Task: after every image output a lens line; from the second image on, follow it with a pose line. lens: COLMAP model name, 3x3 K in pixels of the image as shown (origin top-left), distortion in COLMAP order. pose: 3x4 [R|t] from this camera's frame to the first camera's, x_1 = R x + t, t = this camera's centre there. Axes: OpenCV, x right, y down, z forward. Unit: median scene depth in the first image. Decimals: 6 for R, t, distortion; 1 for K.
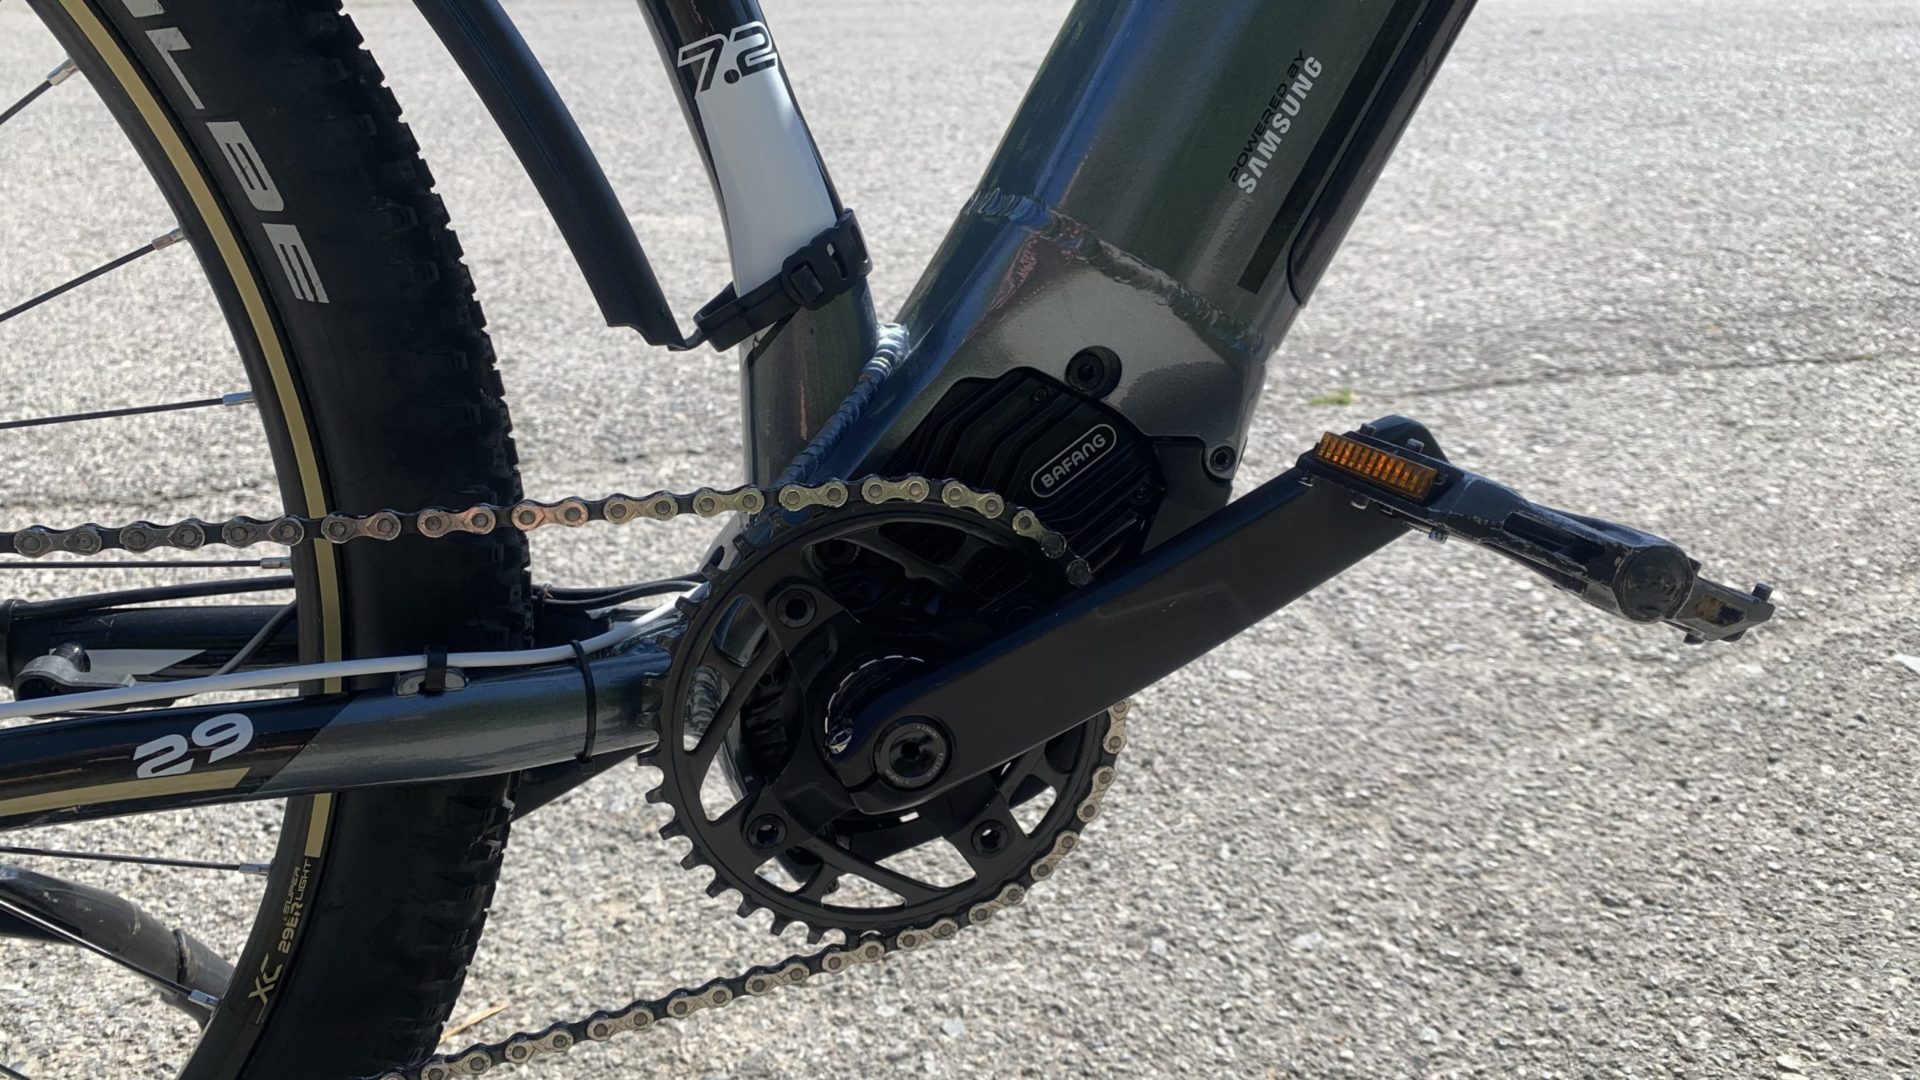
lens RADIAL K [[1573.8, 0, 950.7], [0, 1573.8, 509.2], [0, 0, 1]] dist [0.049221, 0.002004]
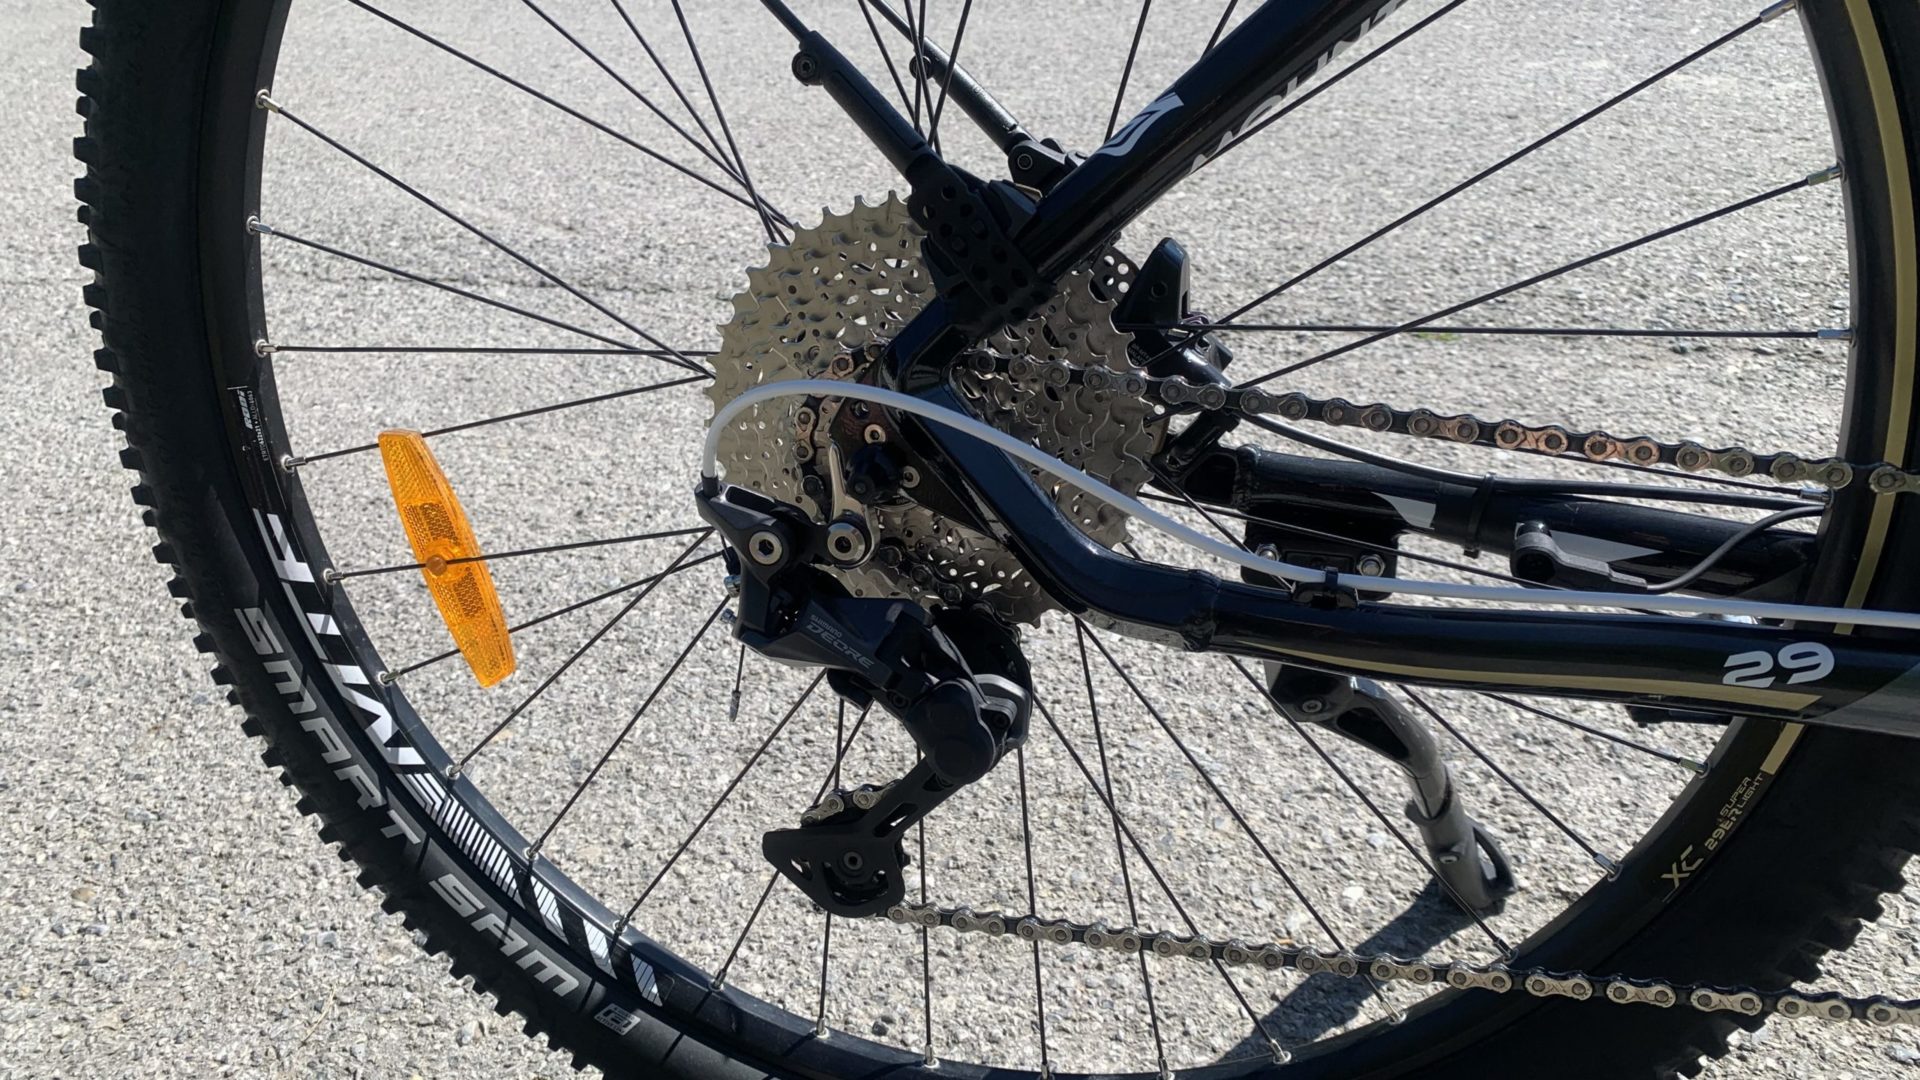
lens RADIAL K [[1573.8, 0, 950.7], [0, 1573.8, 509.2], [0, 0, 1]] dist [0.049221, 0.002004]
pose [[0.867172, 0.192390, -0.459345, -0.140649], [-0.144617, 0.979901, 0.137404, -0.005889], [0.476548, -0.052724, 0.877566, -0.056125]]
